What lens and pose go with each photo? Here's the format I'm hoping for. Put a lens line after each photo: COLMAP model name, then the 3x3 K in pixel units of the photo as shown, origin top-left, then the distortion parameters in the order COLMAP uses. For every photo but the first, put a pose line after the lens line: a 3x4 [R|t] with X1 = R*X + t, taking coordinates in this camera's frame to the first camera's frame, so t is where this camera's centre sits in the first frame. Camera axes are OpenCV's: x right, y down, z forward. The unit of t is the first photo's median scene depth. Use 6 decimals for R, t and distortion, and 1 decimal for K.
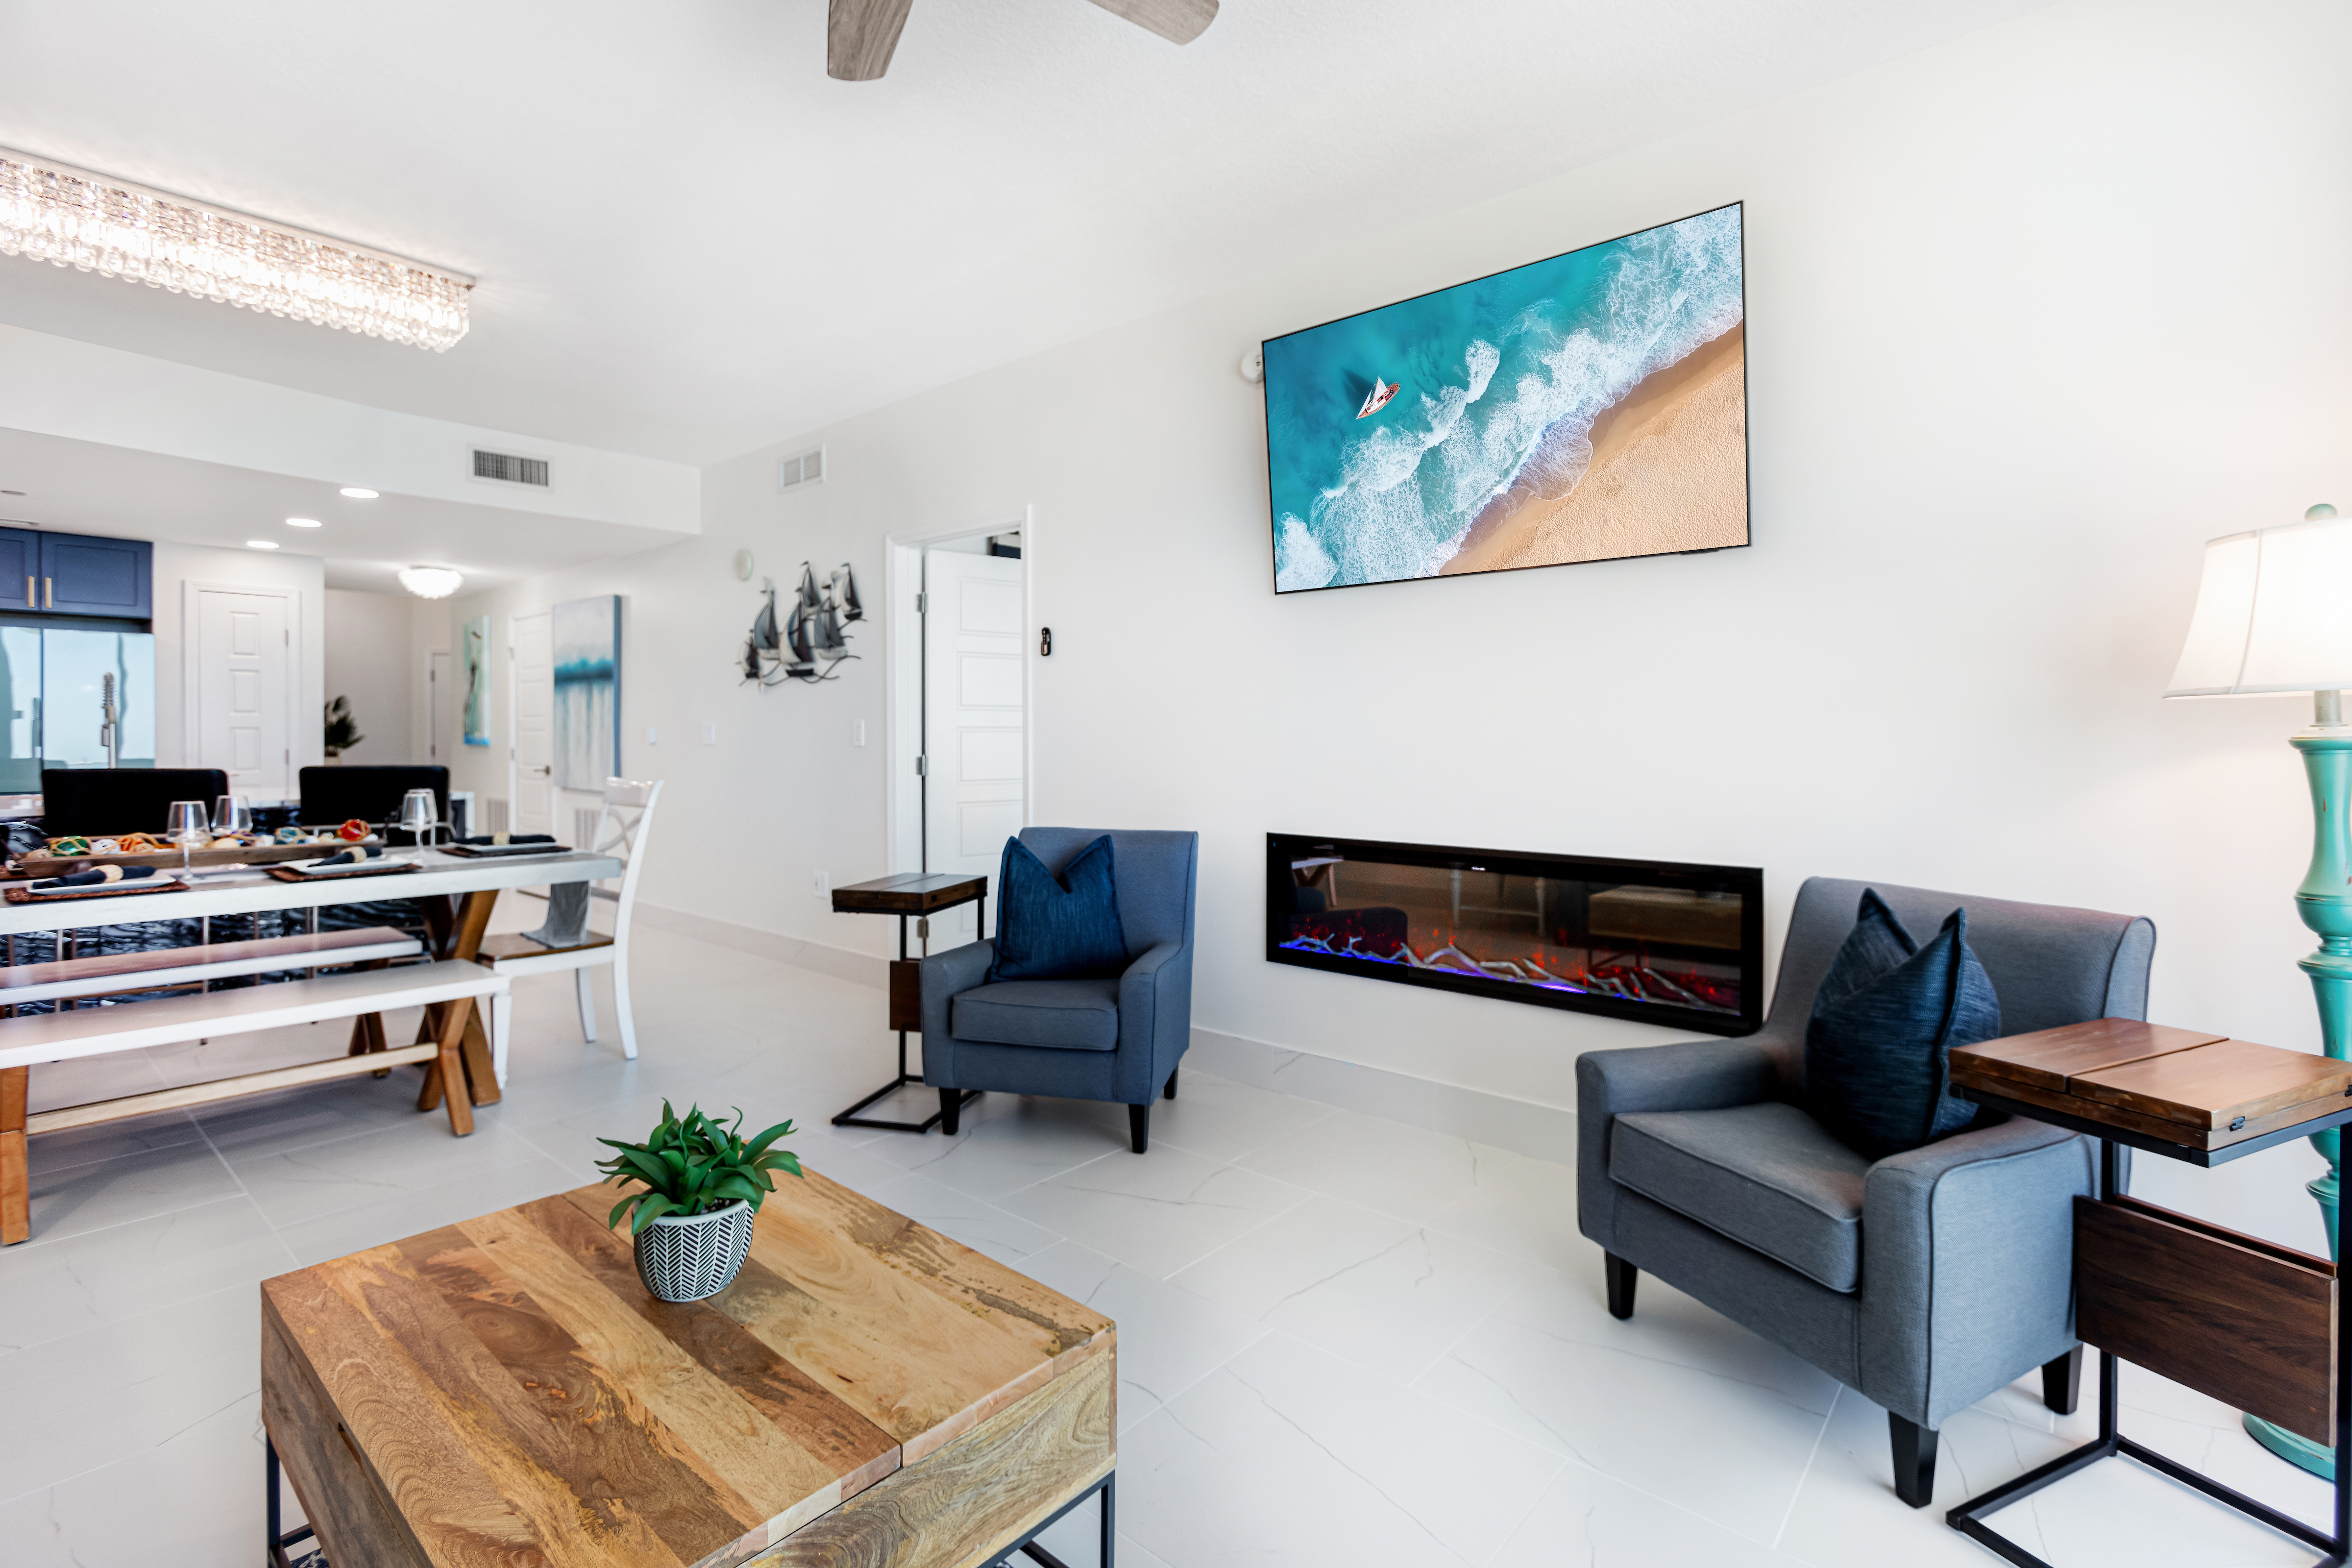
lens RADIAL K [[1103.7, 0, 1201.1], [0, 1103.7, 735.3], [0, 0, 1]] dist [-0.017702, 0.013782]
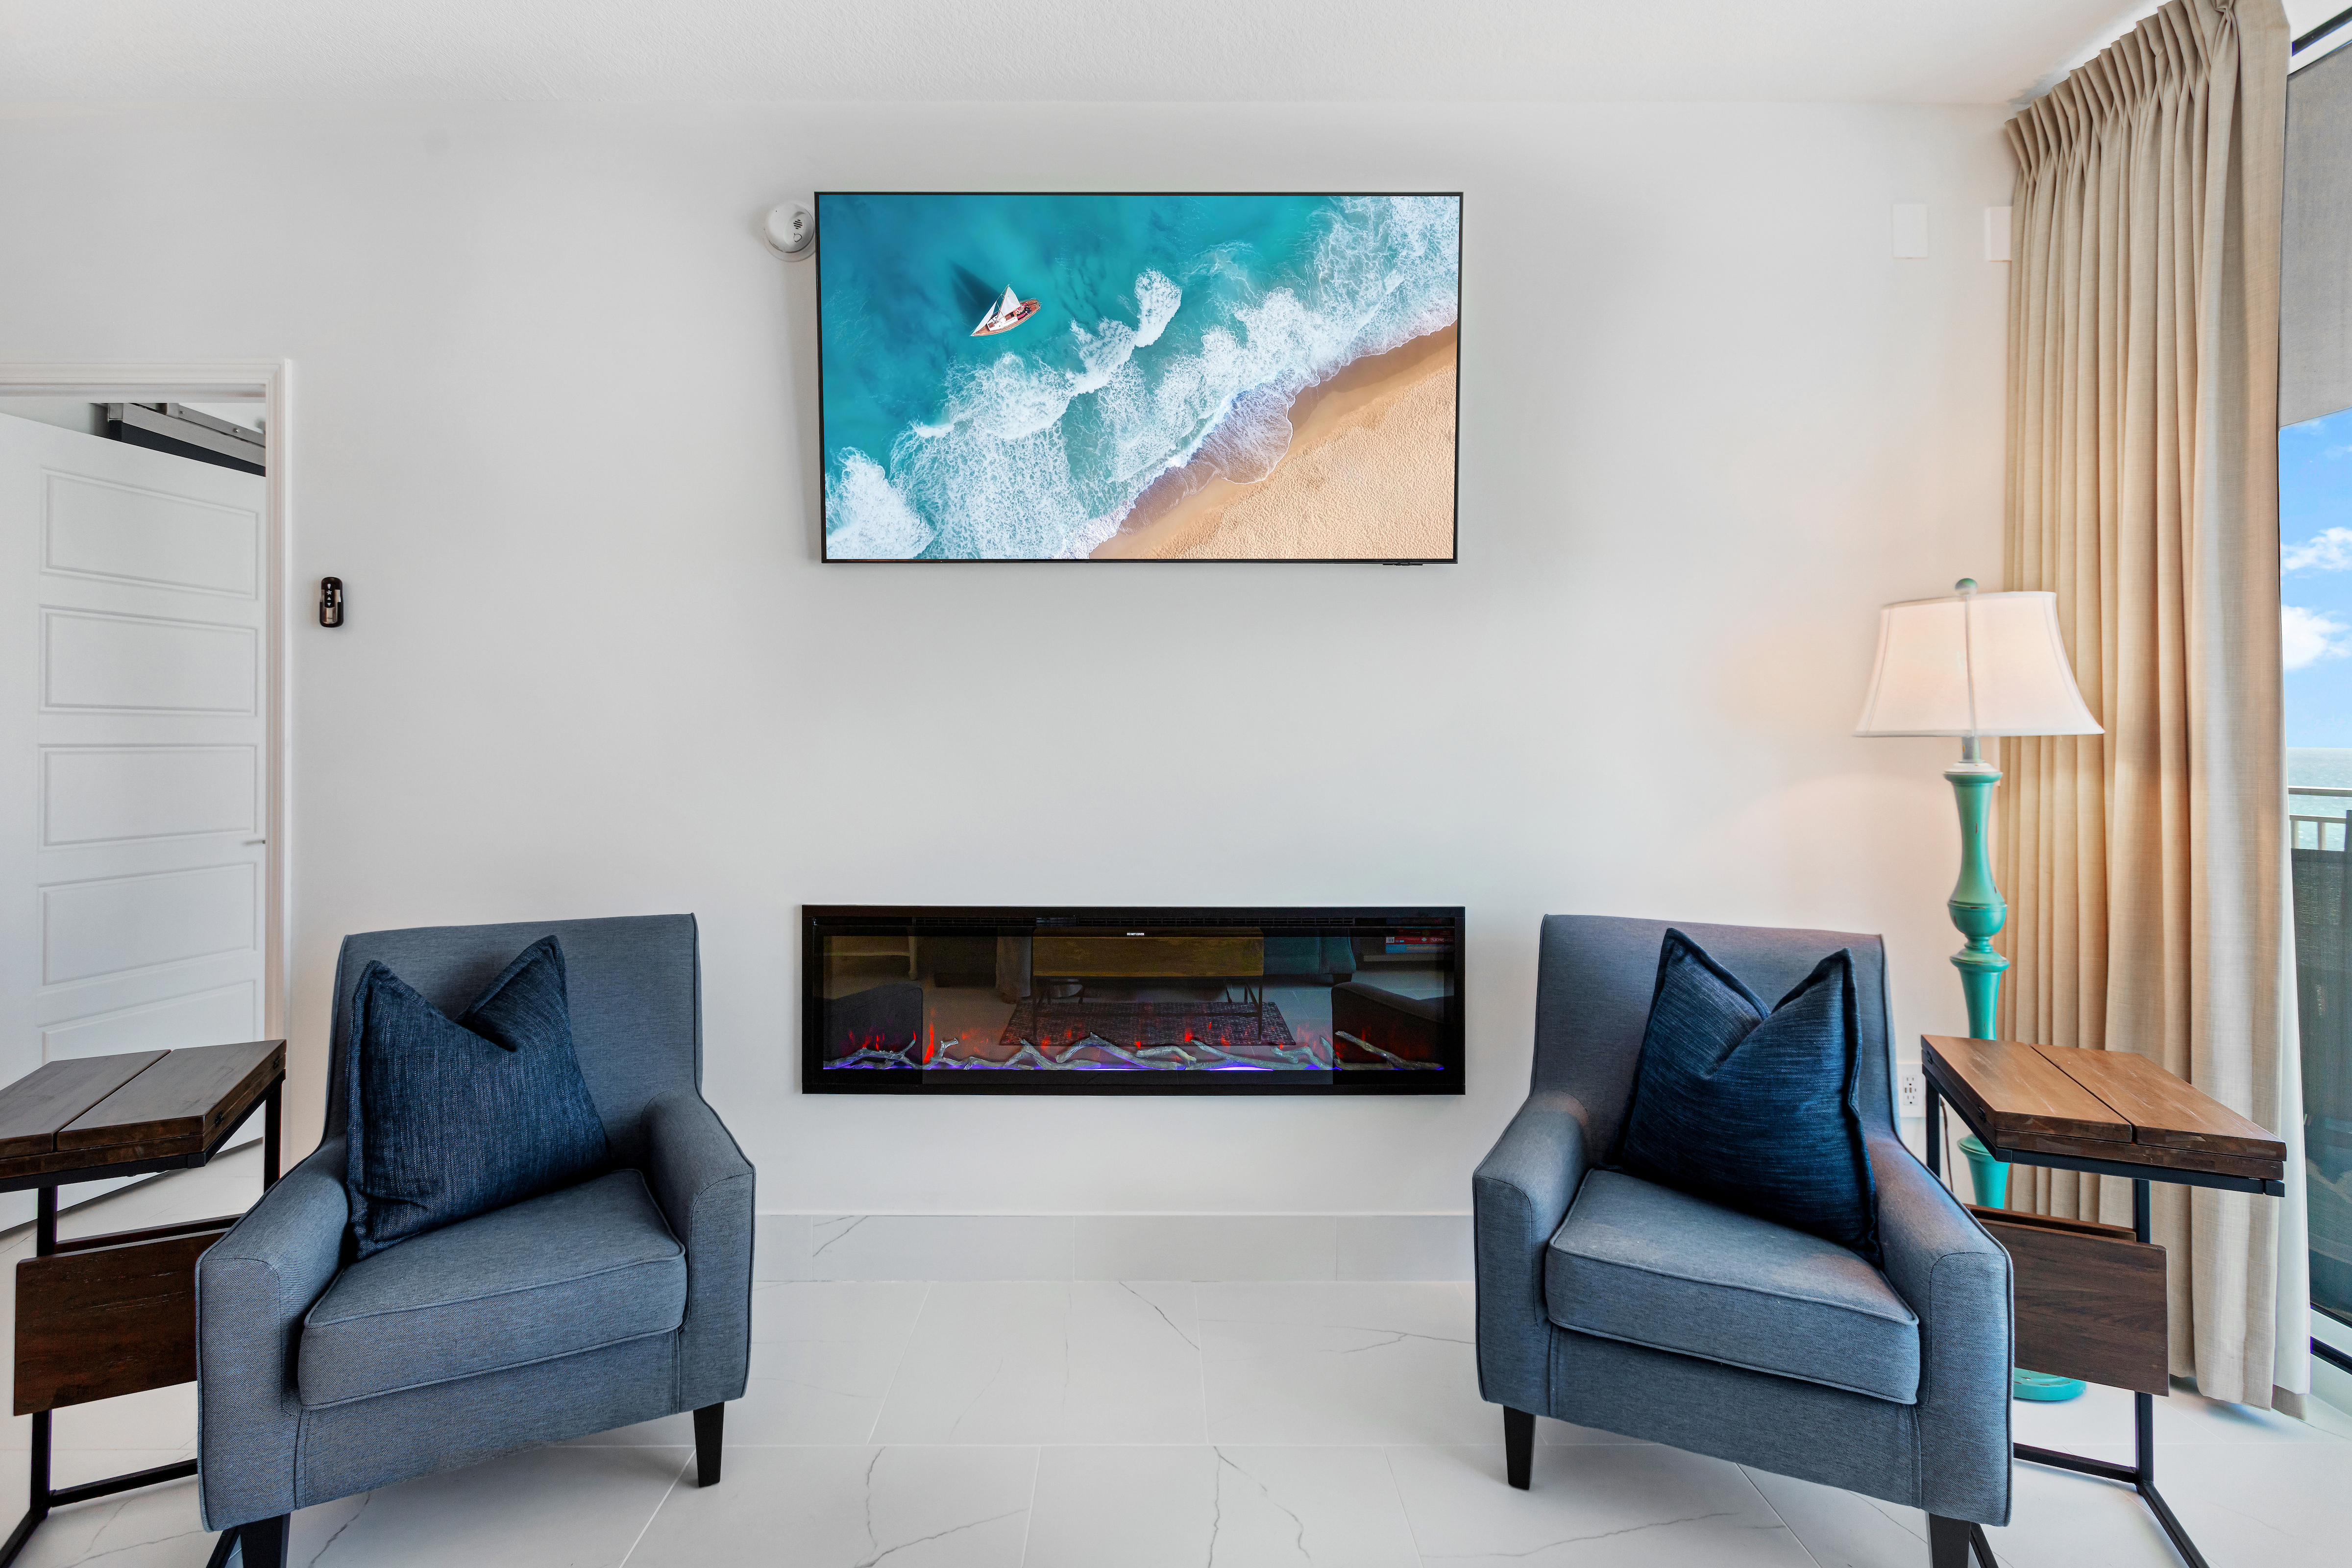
lens RADIAL K [[1103.7, 0, 1201.1], [0, 1103.7, 735.3], [0, 0, 1]] dist [-0.017702, 0.013782]
pose [[0.759689, 0.008604, 0.650230, -0.228463], [-0.001882, 0.999937, -0.011032, -0.013184], [-0.650284, 0.007157, 0.759657, 0.360668]]
